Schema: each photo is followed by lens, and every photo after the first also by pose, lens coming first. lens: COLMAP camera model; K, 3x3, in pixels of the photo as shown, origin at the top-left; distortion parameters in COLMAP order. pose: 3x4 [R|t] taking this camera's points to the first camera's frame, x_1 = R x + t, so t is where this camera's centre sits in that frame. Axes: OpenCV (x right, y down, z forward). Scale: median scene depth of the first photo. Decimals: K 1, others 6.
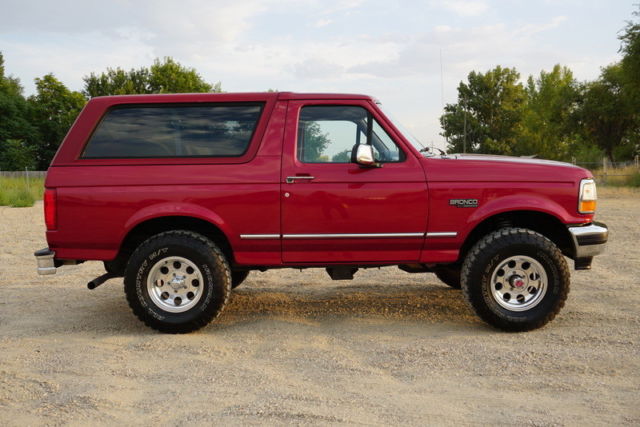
lens RADIAL K [[646.6, 0, 320.0], [0, 646.6, 213.5], [0, 0, 1]] dist [-0.005797, -0.001095]
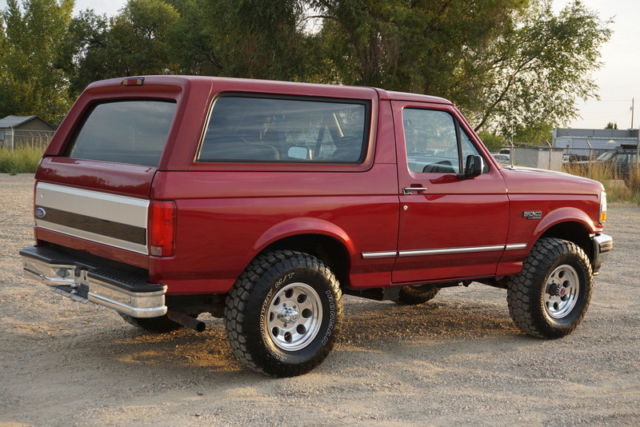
lens RADIAL K [[993.5, 0, 320.0], [0, 993.5, 213.5], [0, 0, 1]] dist [0.011571, 0.116767]
pose [[0.783908, -0.009317, 0.620808, -0.976838], [0.000340, 0.999894, 0.014577, -0.039960], [-0.620877, -0.011216, 0.783827, -0.011204]]
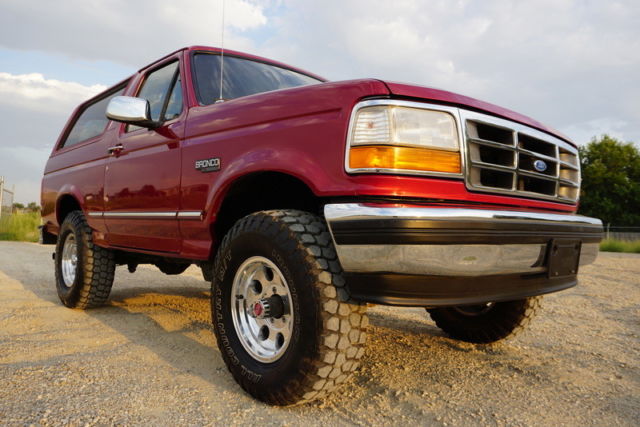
lens RADIAL K [[484.9, 0, 320.0], [0, 484.9, 213.5], [0, 0, 1]] dist [-0.008980, -0.001006]
pose [[0.683633, 0.010714, -0.729747, 0.627198], [-0.089530, 0.993571, -0.069285, 0.052018], [0.724314, 0.112699, 0.680197, 0.743786]]
